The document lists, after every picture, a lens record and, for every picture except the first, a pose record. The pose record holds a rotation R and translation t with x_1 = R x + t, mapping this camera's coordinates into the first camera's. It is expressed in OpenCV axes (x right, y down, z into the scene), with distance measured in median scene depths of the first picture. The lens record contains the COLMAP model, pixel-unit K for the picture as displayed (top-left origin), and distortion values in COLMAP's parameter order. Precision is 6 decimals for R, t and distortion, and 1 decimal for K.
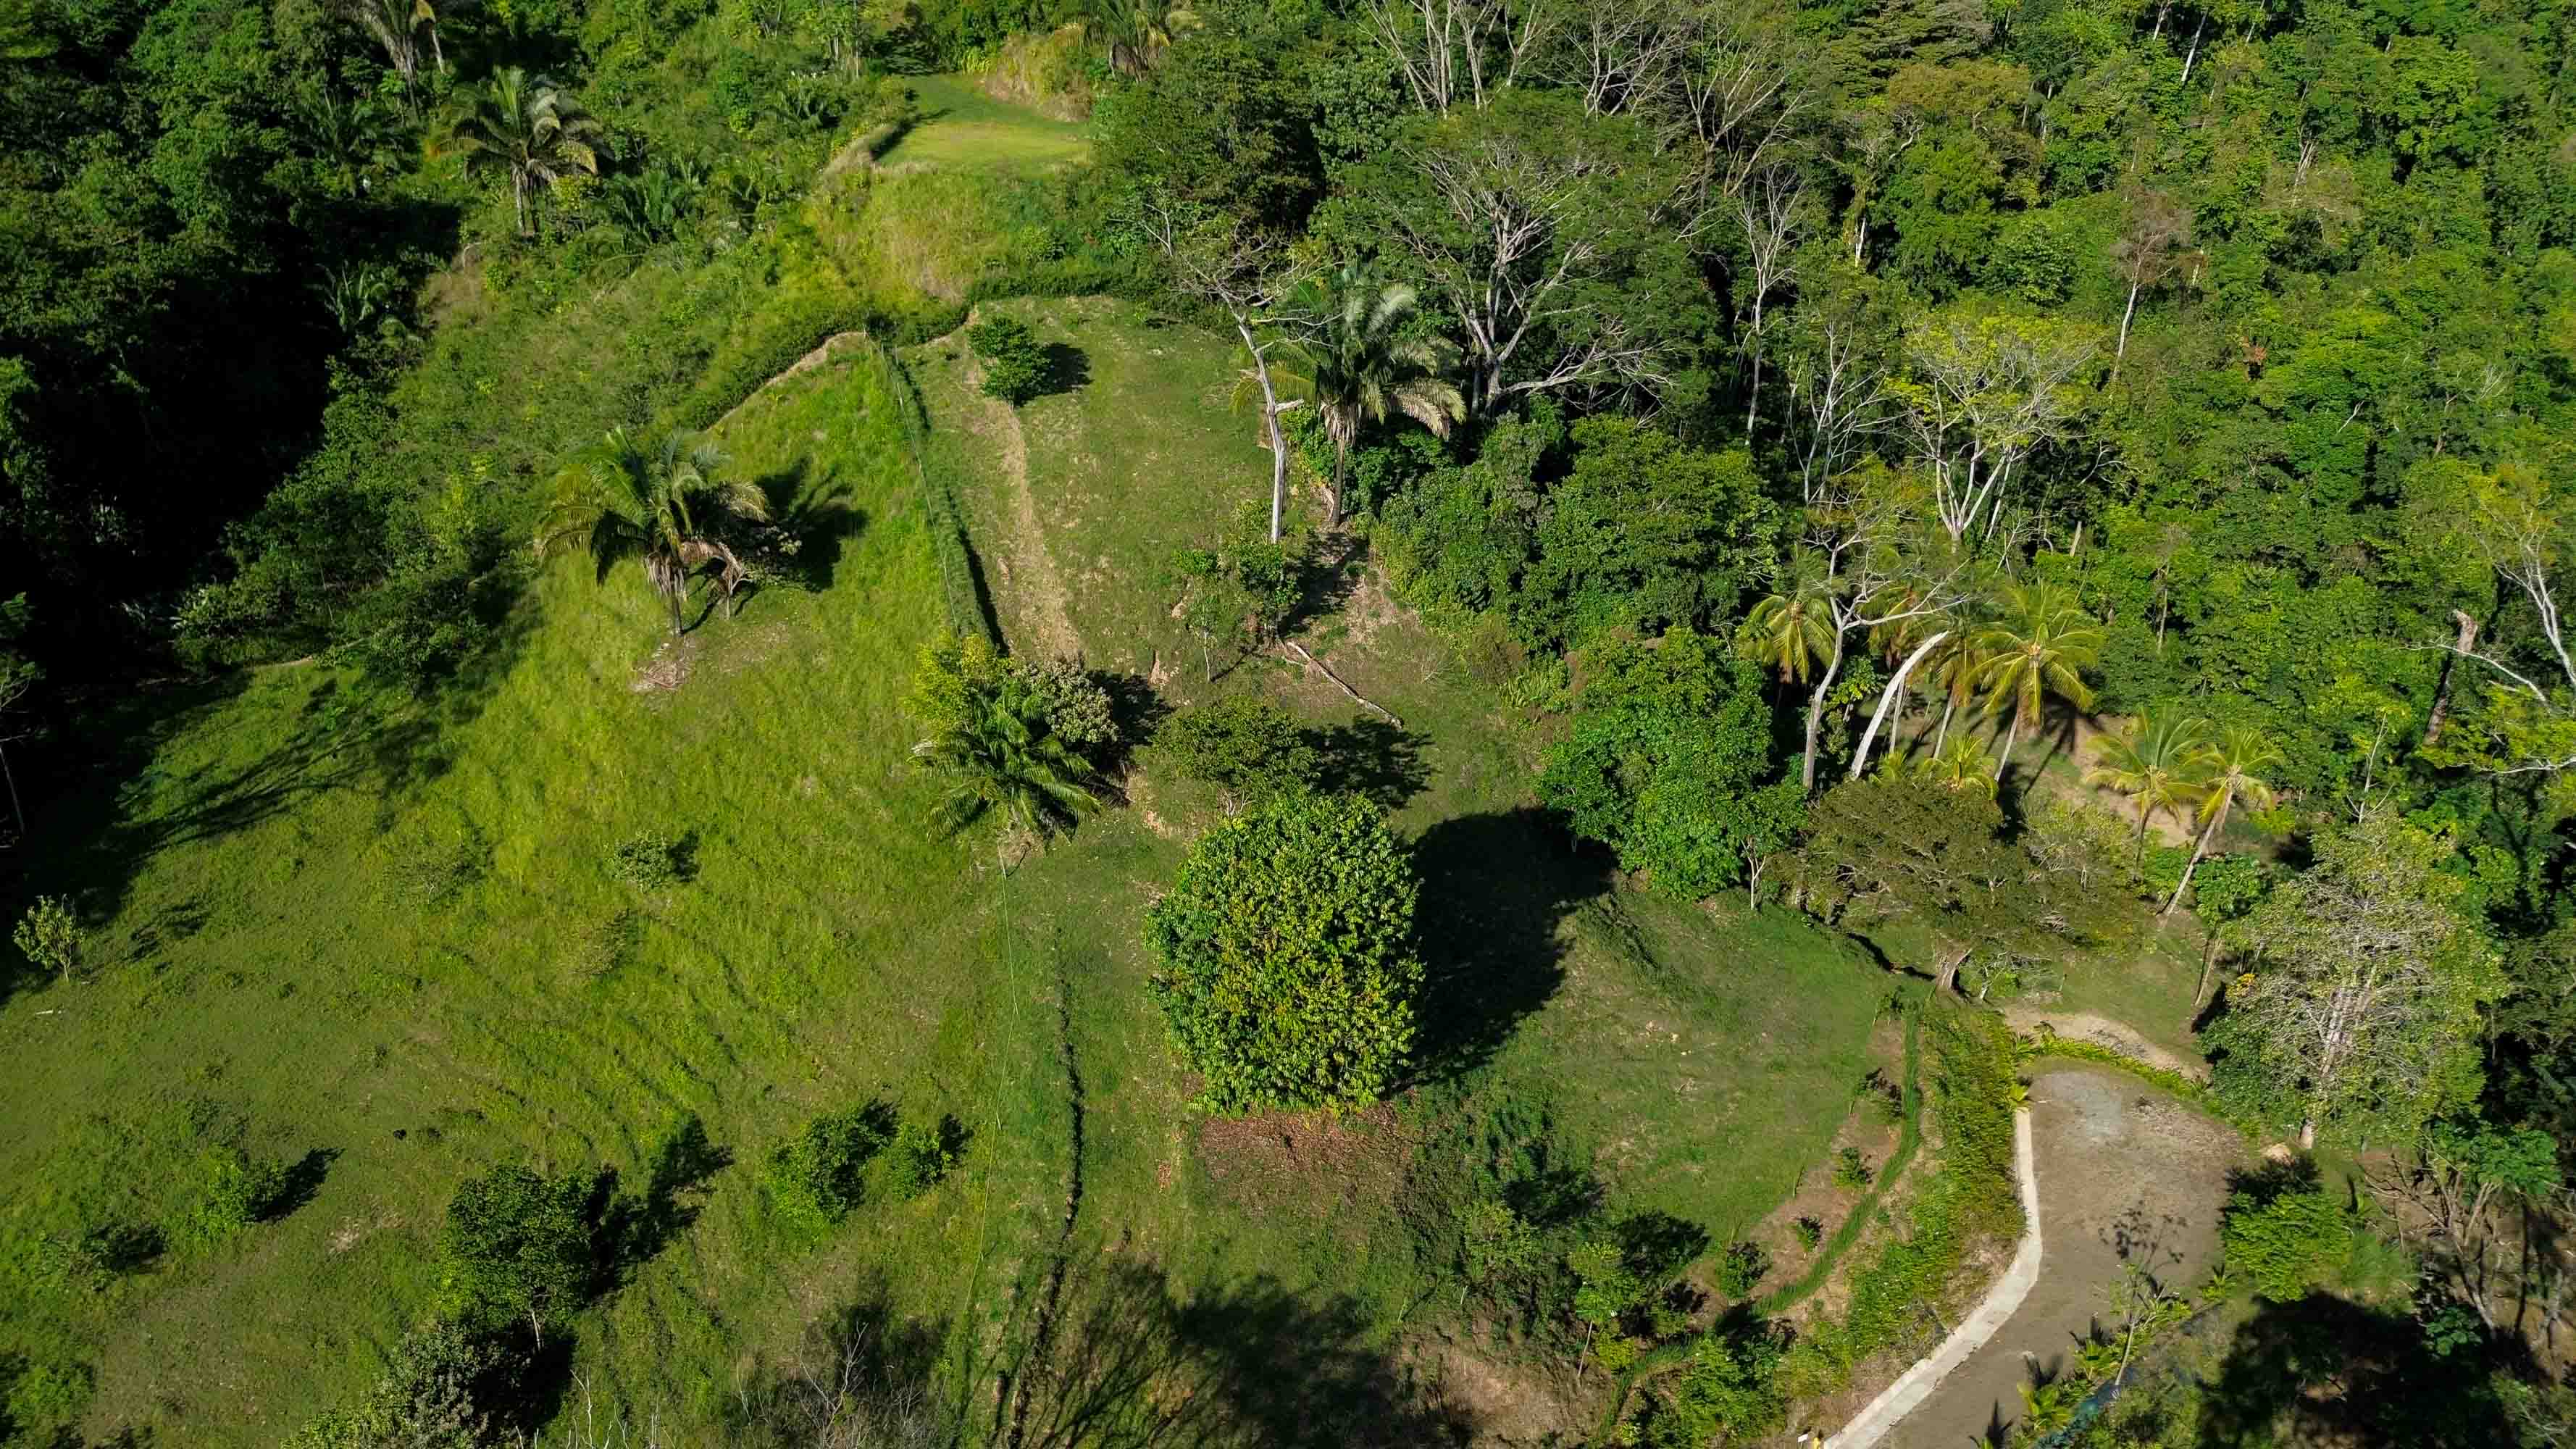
lens RADIAL K [[1817.0, 0, 1297.2], [0, 1817.0, 749.9], [0, 0, 1]] dist [0.055381, -0.044062]
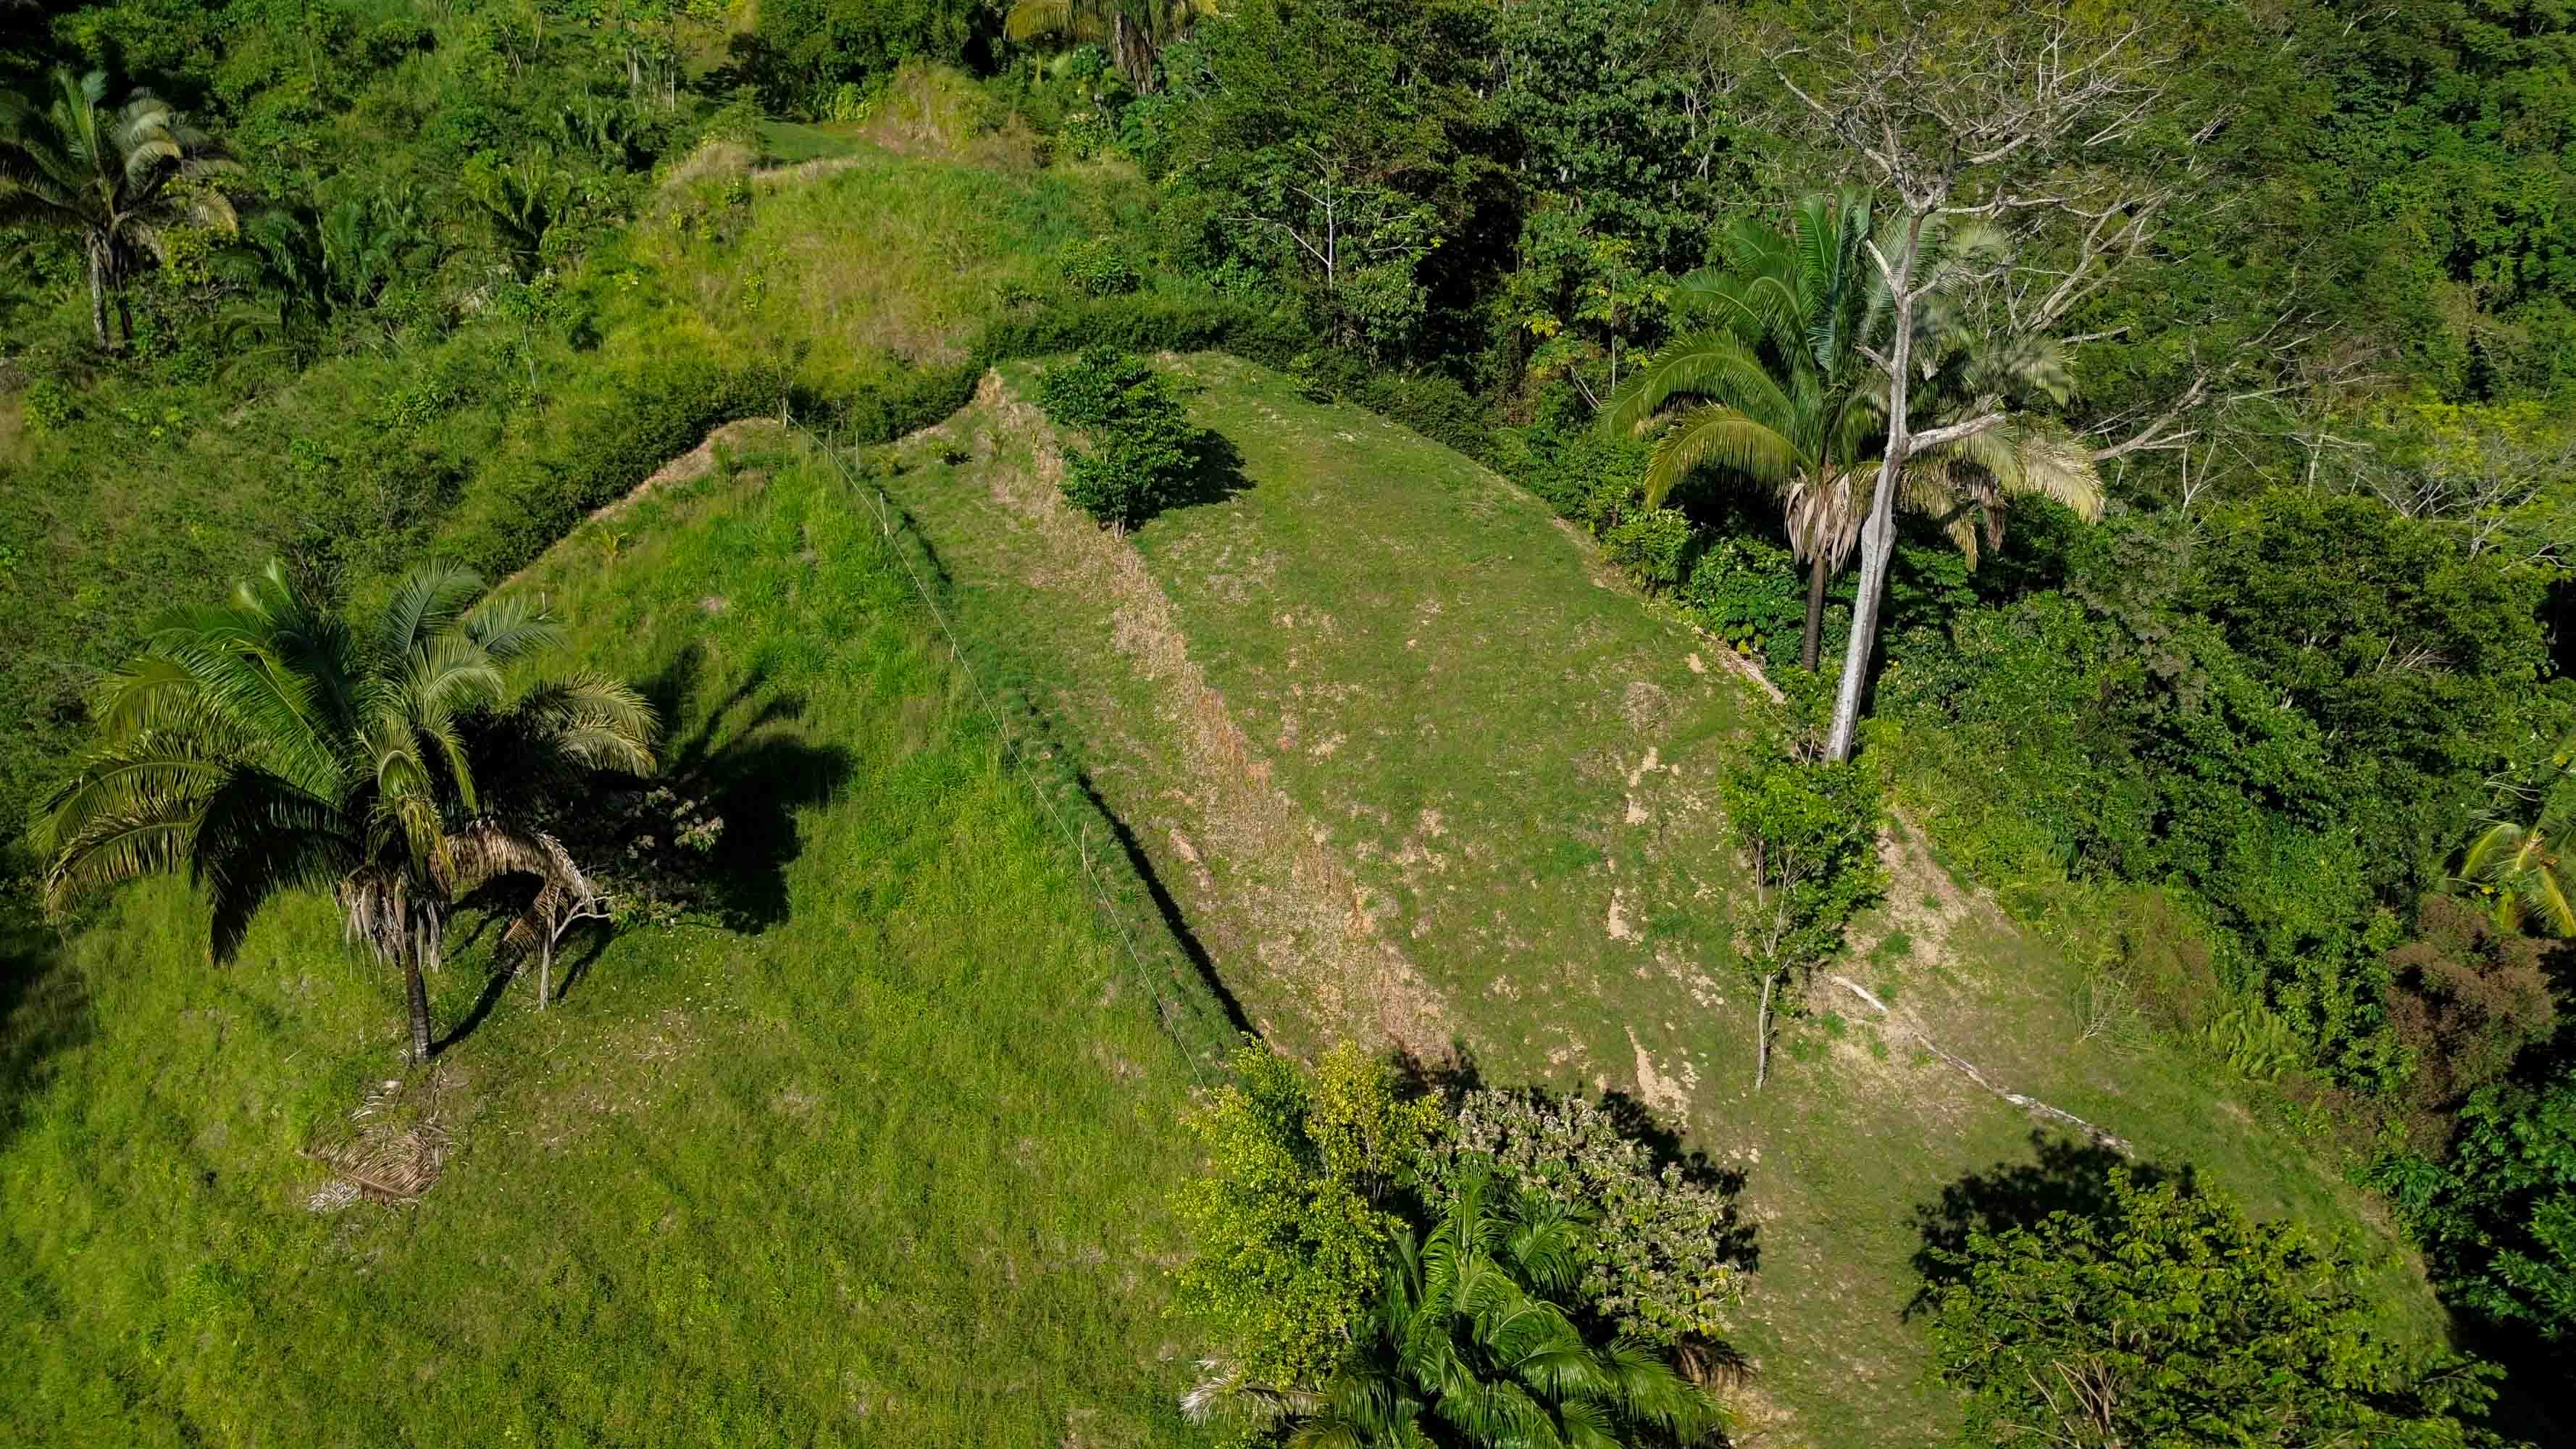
lens RADIAL K [[1817.0, 0, 1288.0], [0, 1817.0, 724.5], [0, 0, 1]] dist [0.055452, -0.051947]
pose [[0.986306, -0.046704, 0.158175, -0.204864], [0.070458, 0.986463, -0.148073, -0.061690], [-0.149118, 0.157190, 0.976245, 0.545018]]
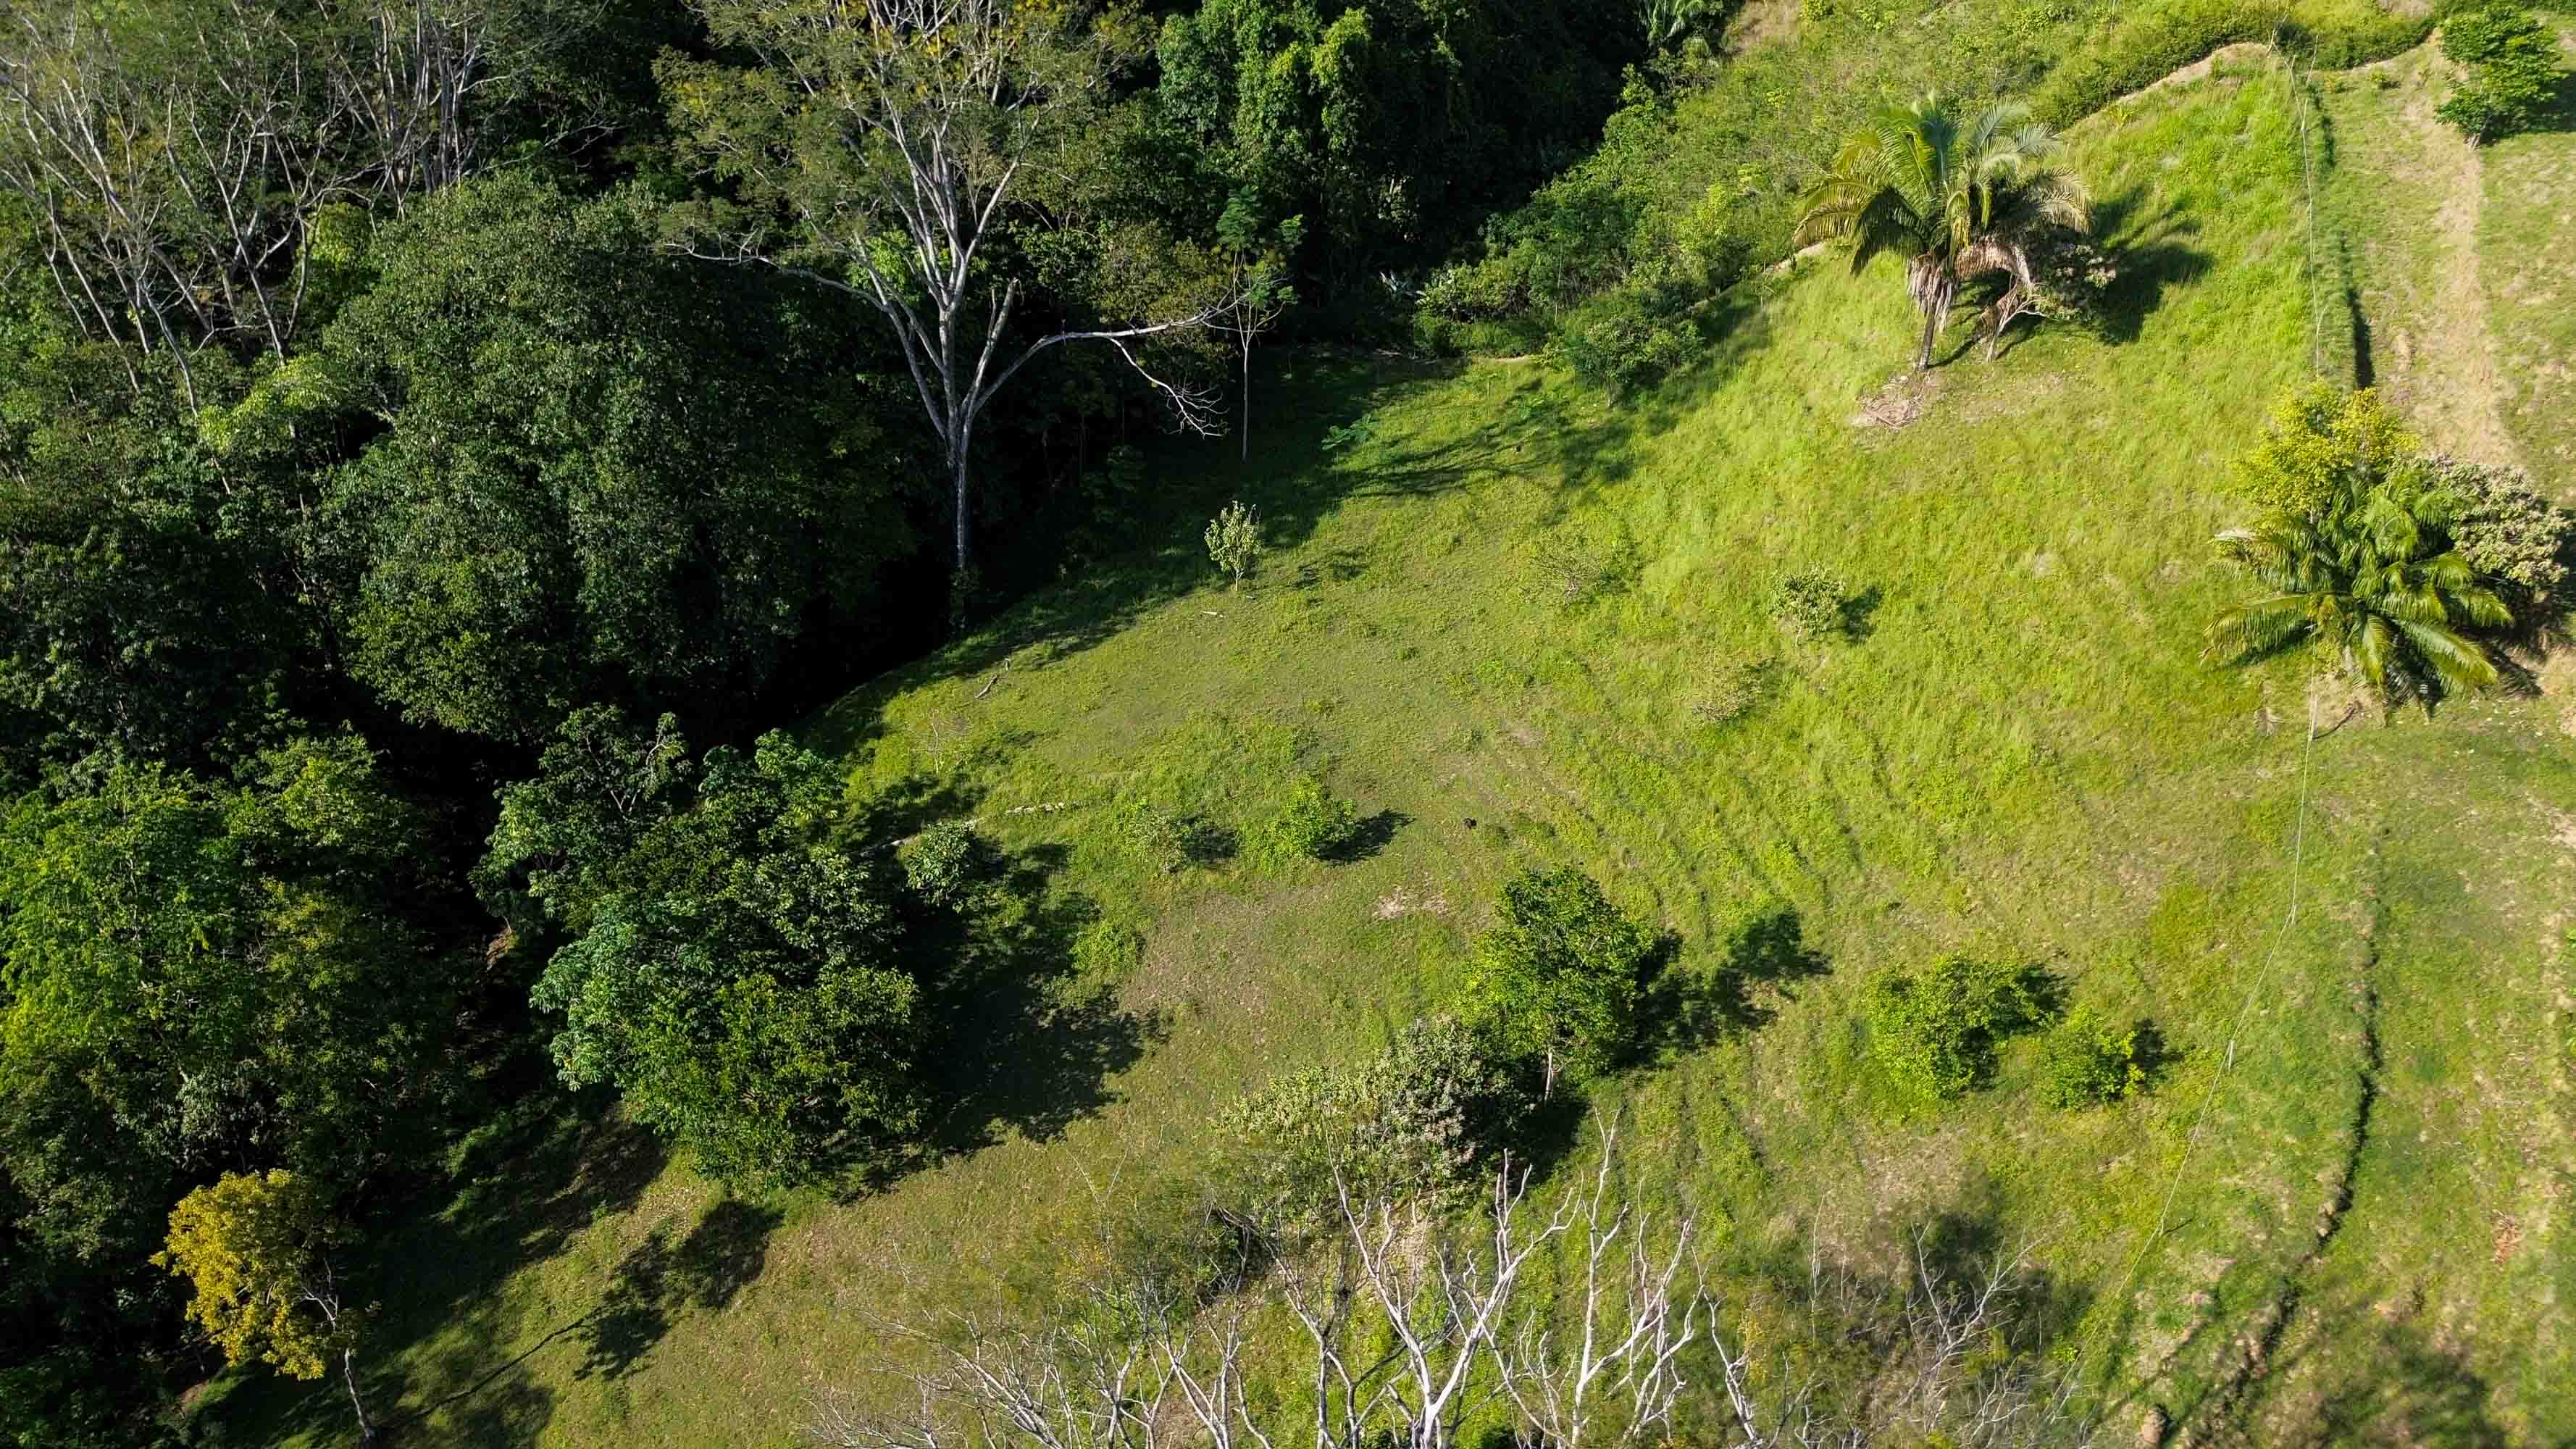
lens RADIAL K [[1817.0, 0, 1288.0], [0, 1817.0, 724.5], [0, 0, 1]] dist [0.055452, -0.051947]
pose [[0.793545, 0.277210, -0.541702, -0.076588], [-0.261787, 0.959139, 0.107334, 0.075782], [0.549321, 0.056636, 0.833690, 0.173922]]
